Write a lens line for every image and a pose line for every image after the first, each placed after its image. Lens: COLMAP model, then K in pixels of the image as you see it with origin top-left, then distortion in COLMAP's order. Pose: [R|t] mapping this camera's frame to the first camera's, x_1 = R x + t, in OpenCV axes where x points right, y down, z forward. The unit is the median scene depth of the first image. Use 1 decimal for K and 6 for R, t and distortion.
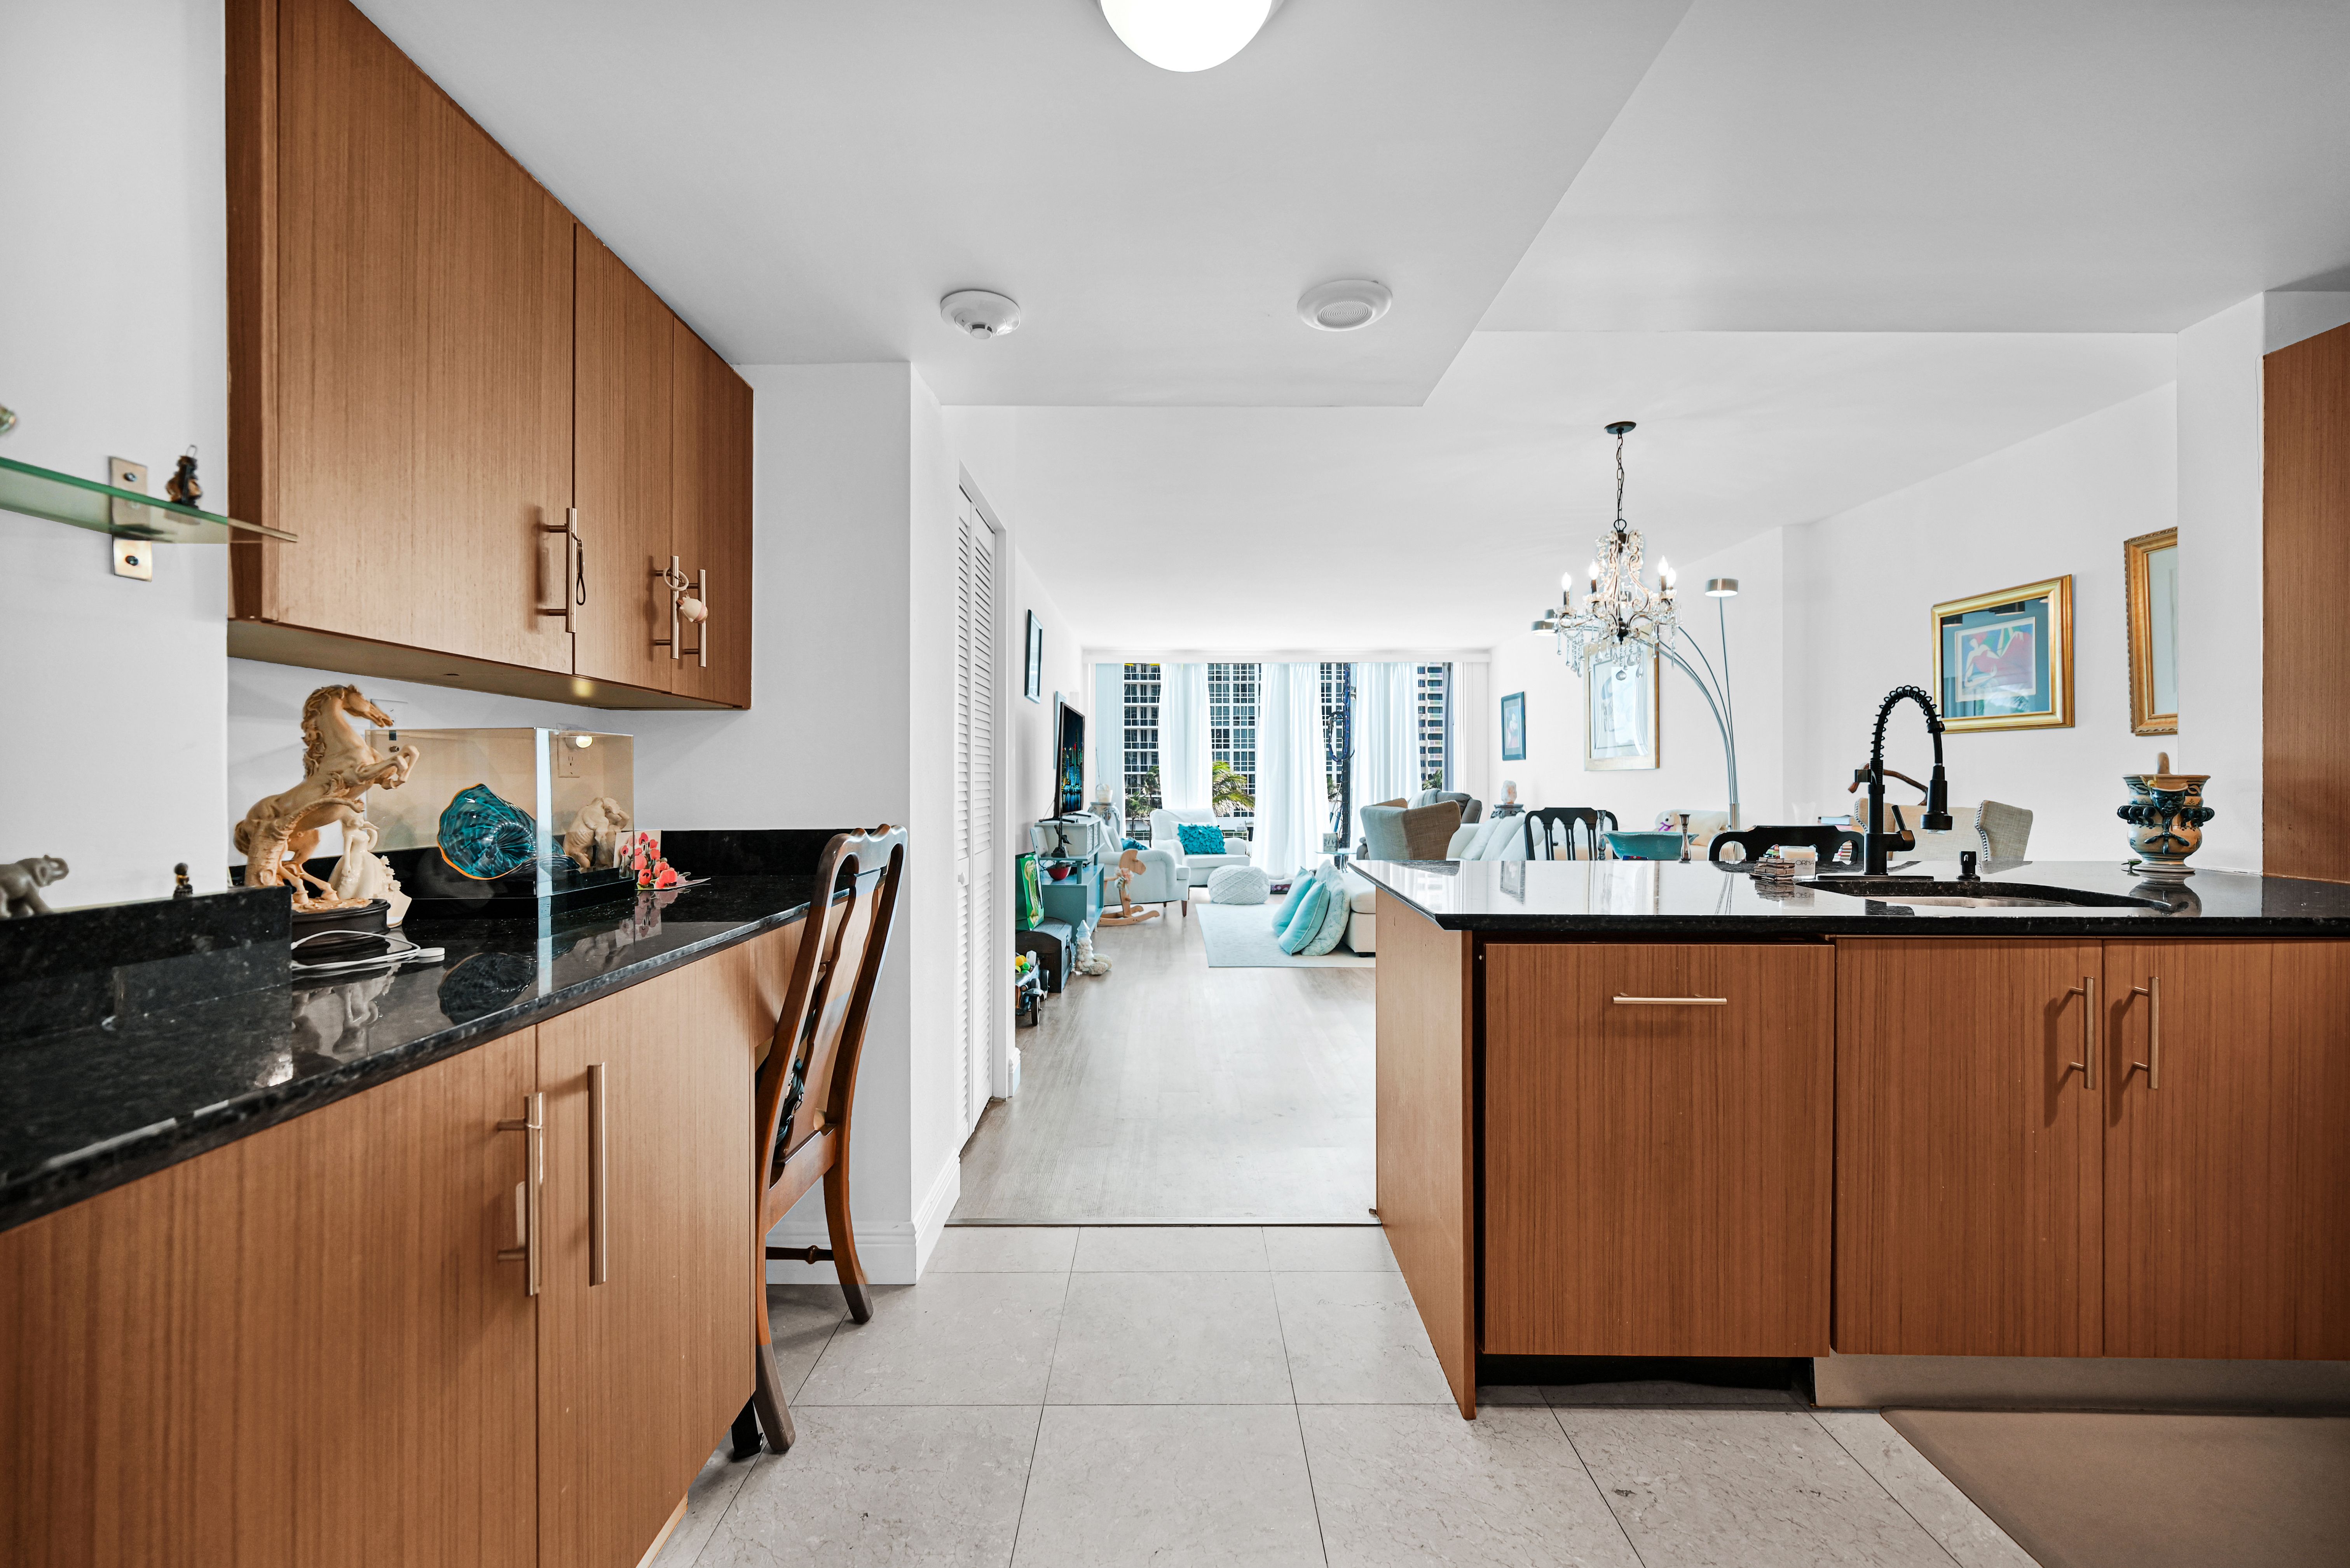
lens RADIAL K [[949.3, 0, 1181.2], [0, 949.3, 779.9], [0, 0, 1]] dist [-0.001167, 0.000246]
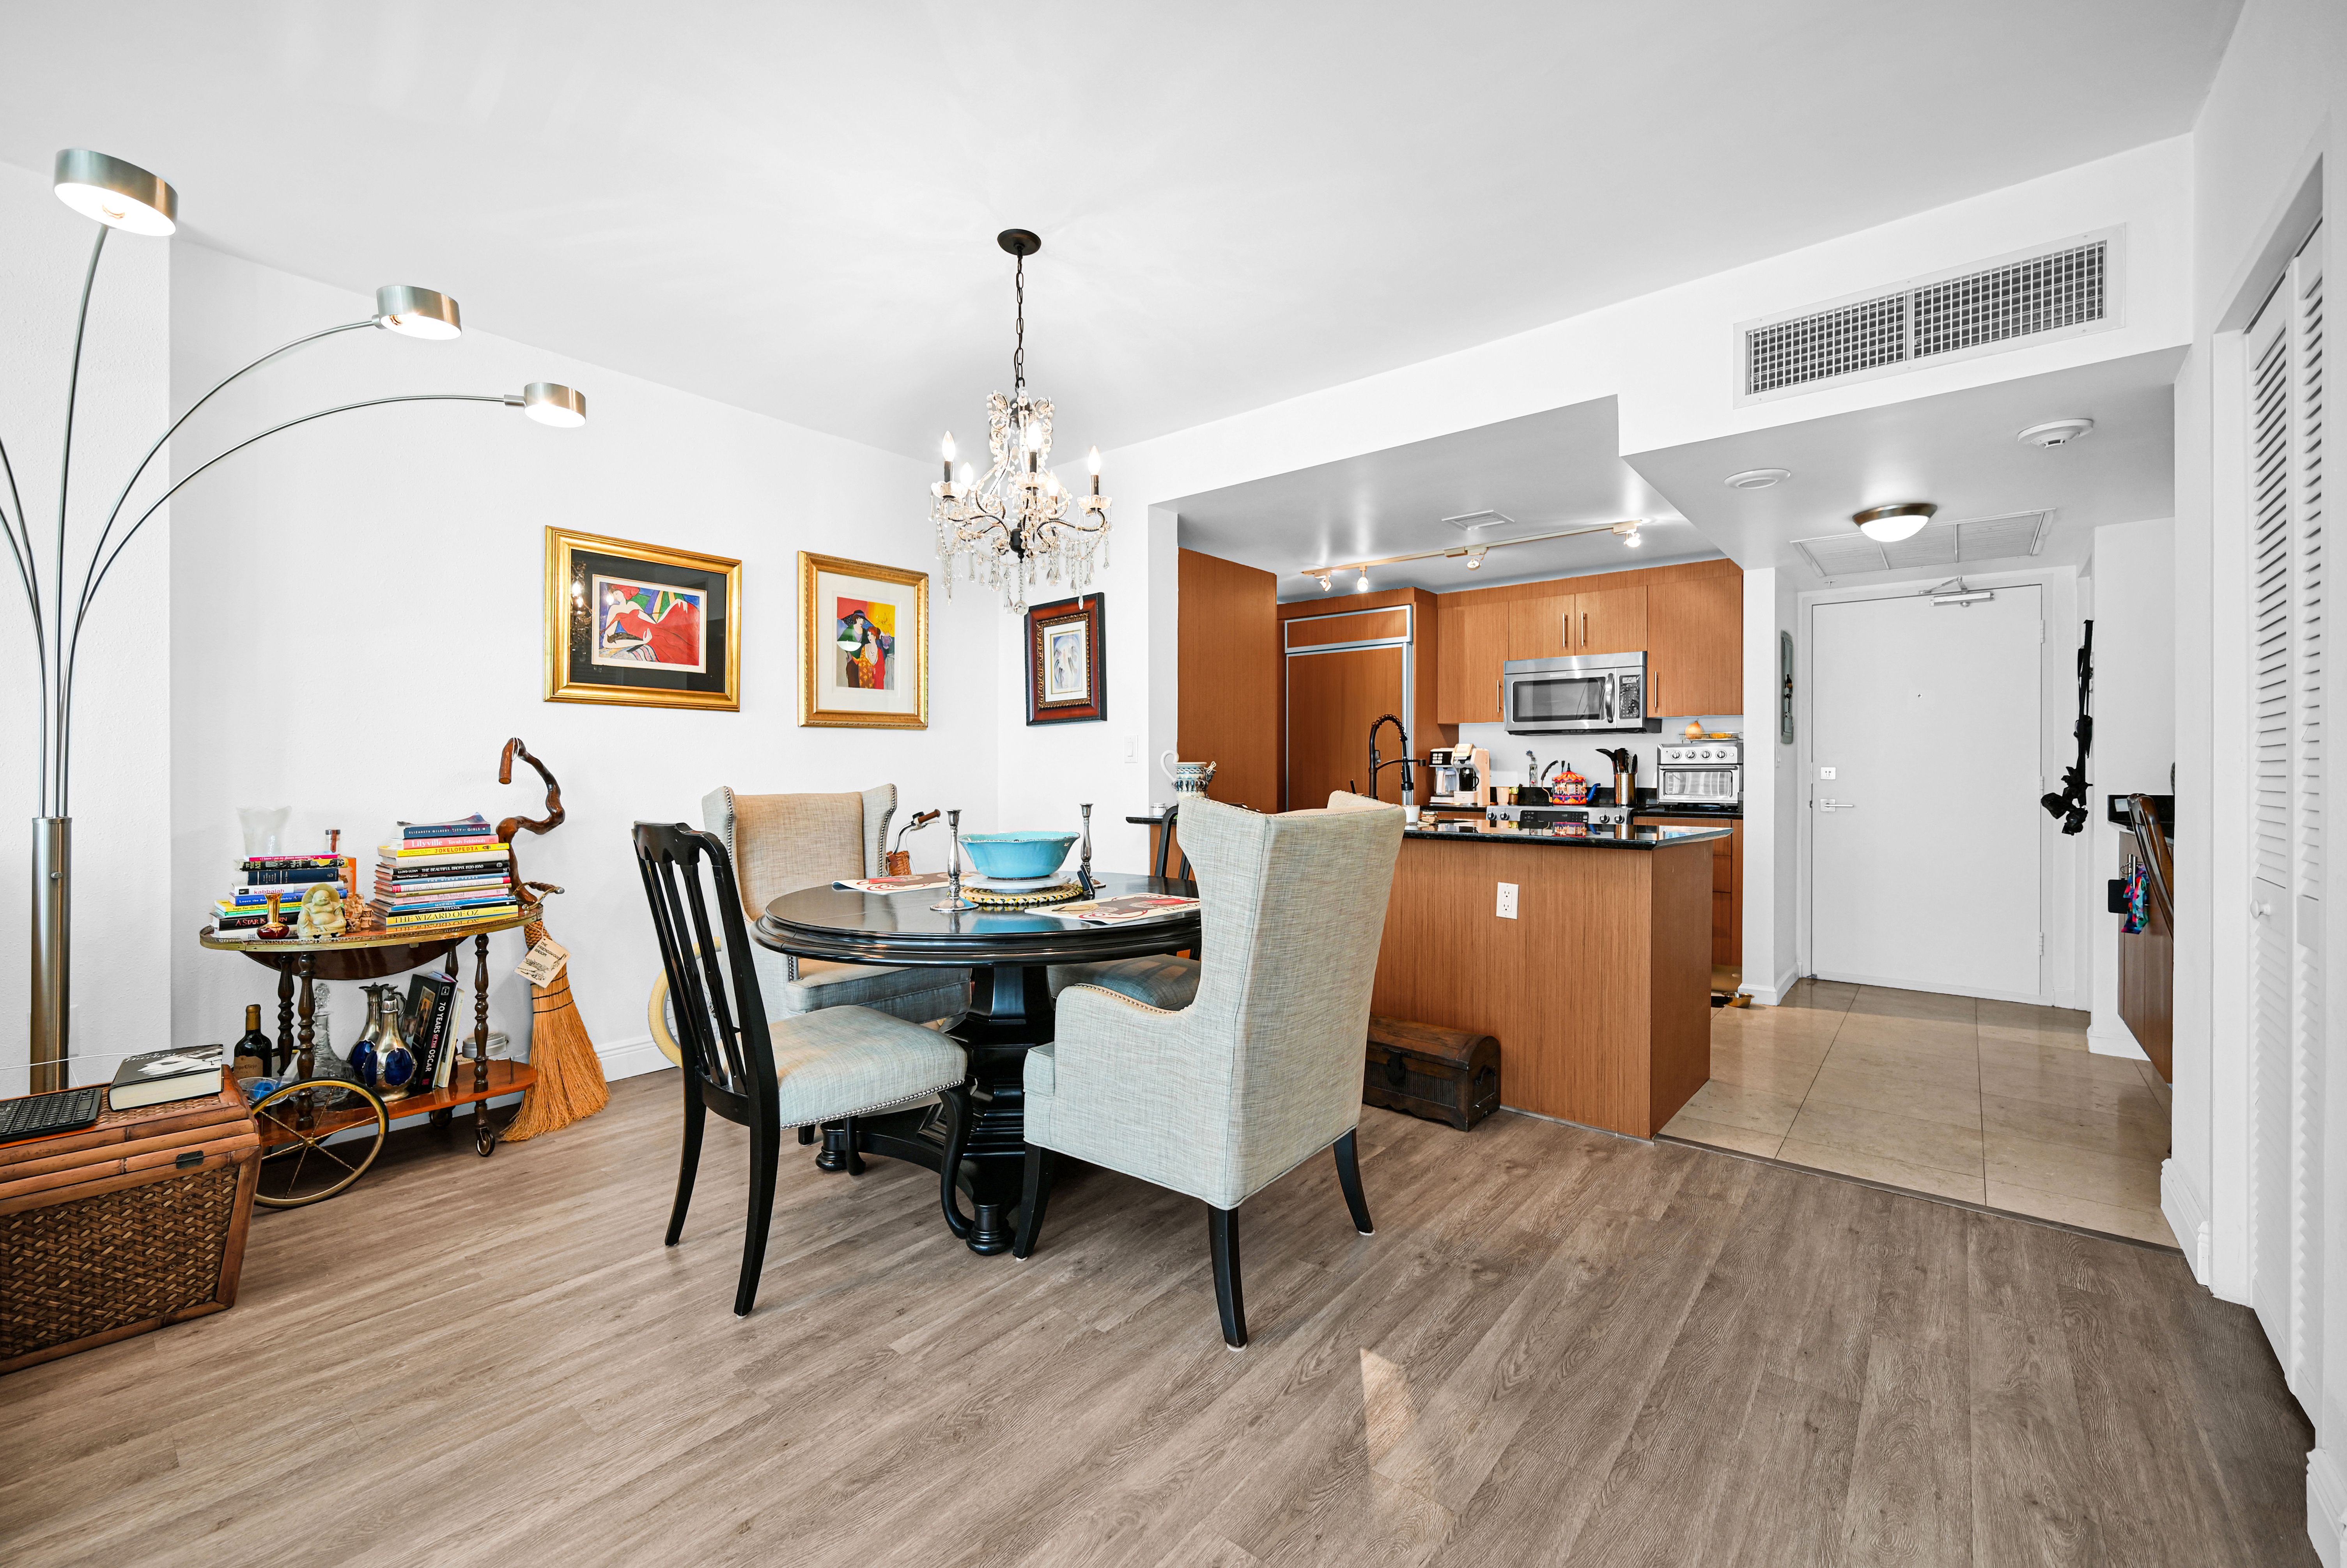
lens RADIAL K [[948.1, 0, 1177.3], [0, 948.1, 778.3], [0, 0, 1]] dist [-0.001167, 0.000246]
pose [[-0.763994, -0.004096, 0.645210, -0.102613], [-0.000104, 0.999981, 0.006225, 0.012764], [-0.645223, 0.004689, -0.763980, 2.448579]]
